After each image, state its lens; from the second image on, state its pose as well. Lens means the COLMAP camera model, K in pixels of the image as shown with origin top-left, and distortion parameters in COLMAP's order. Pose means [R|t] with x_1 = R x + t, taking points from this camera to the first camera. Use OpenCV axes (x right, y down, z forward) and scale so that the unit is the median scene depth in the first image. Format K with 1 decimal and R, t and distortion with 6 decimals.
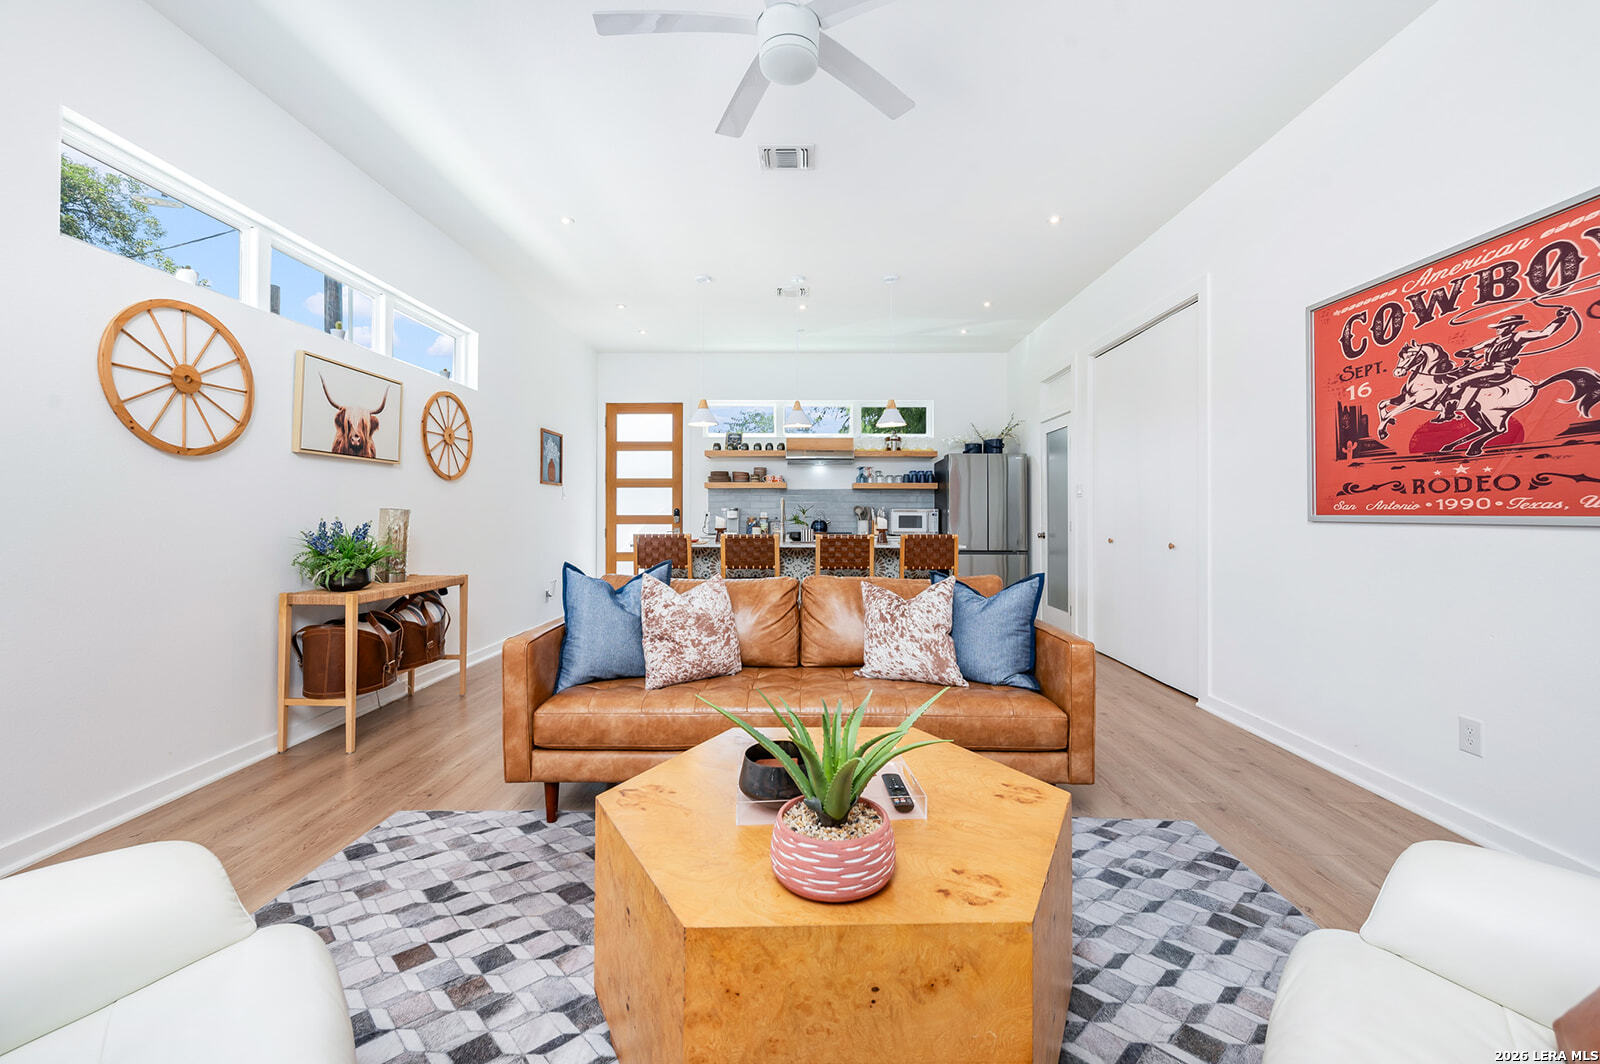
lens RADIAL K [[648.5, 0, 791.9], [0, 648.5, 509.4], [0, 0, 1]] dist [0.000306, 0.000208]
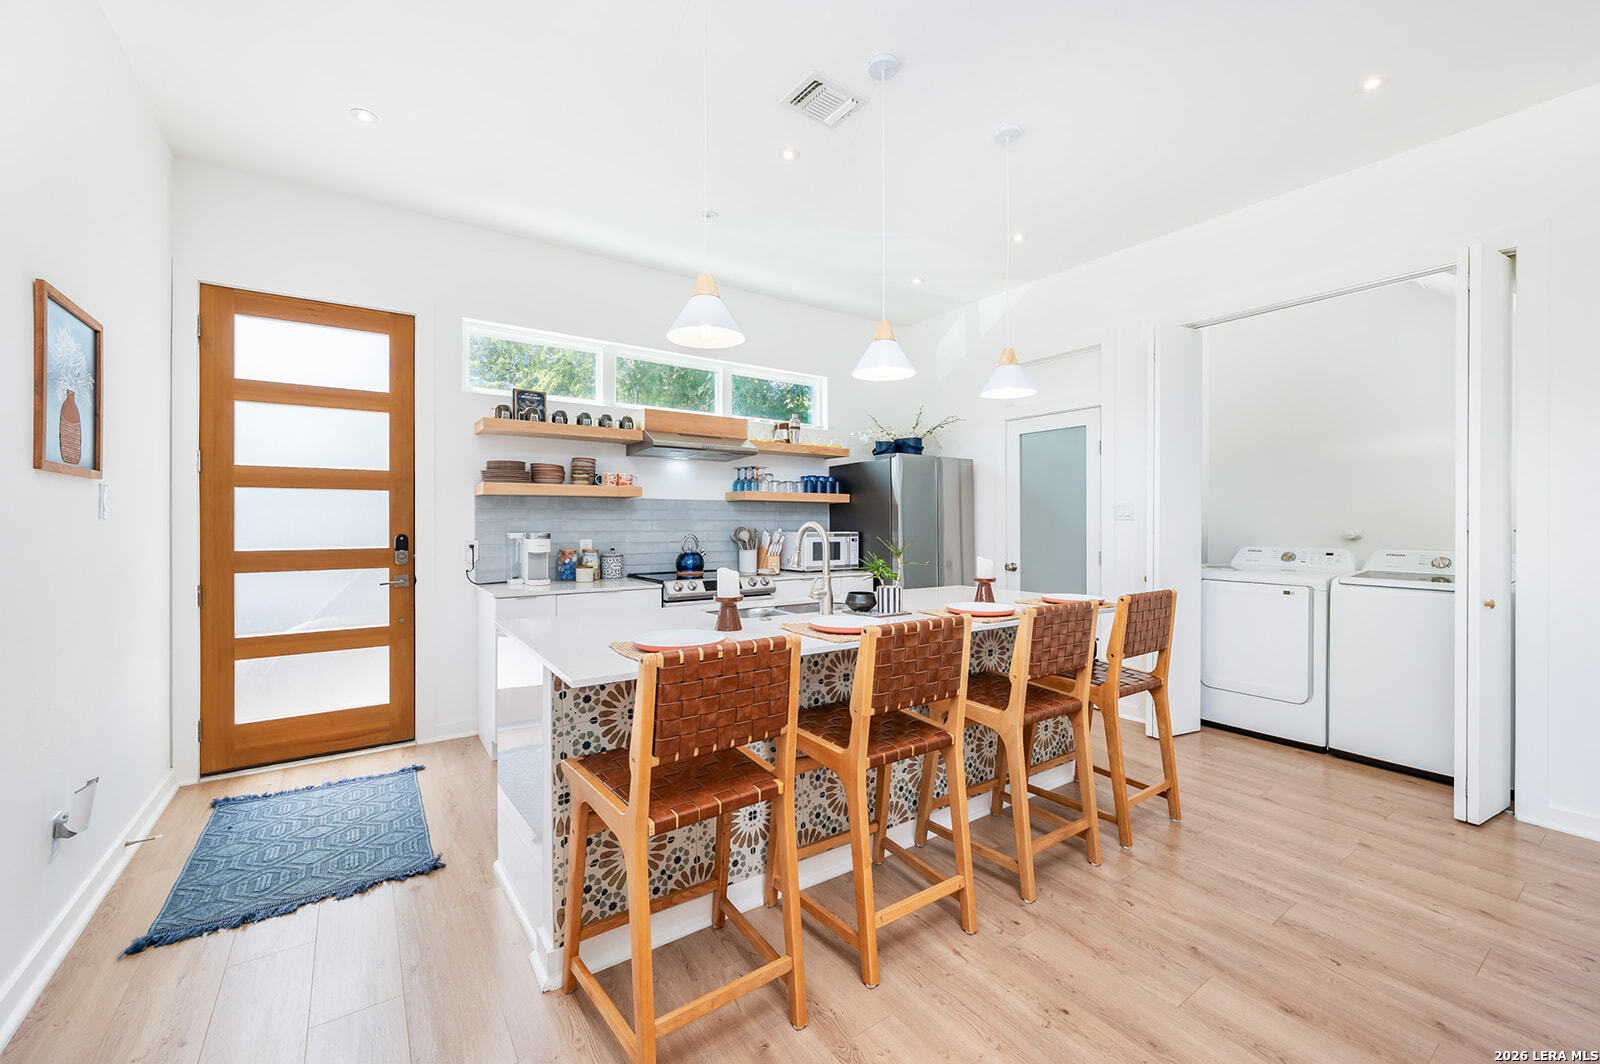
lens RADIAL K [[643.6, 0, 803.3], [0, 643.6, 524.0], [0, 0, 1]] dist [-0.016497, -0.000116]
pose [[0.807780, -0.003337, 0.589475, -0.623302], [-0.003531, 0.999939, 0.010499, -0.043115], [-0.589474, -0.010562, 0.807719, 1.289674]]
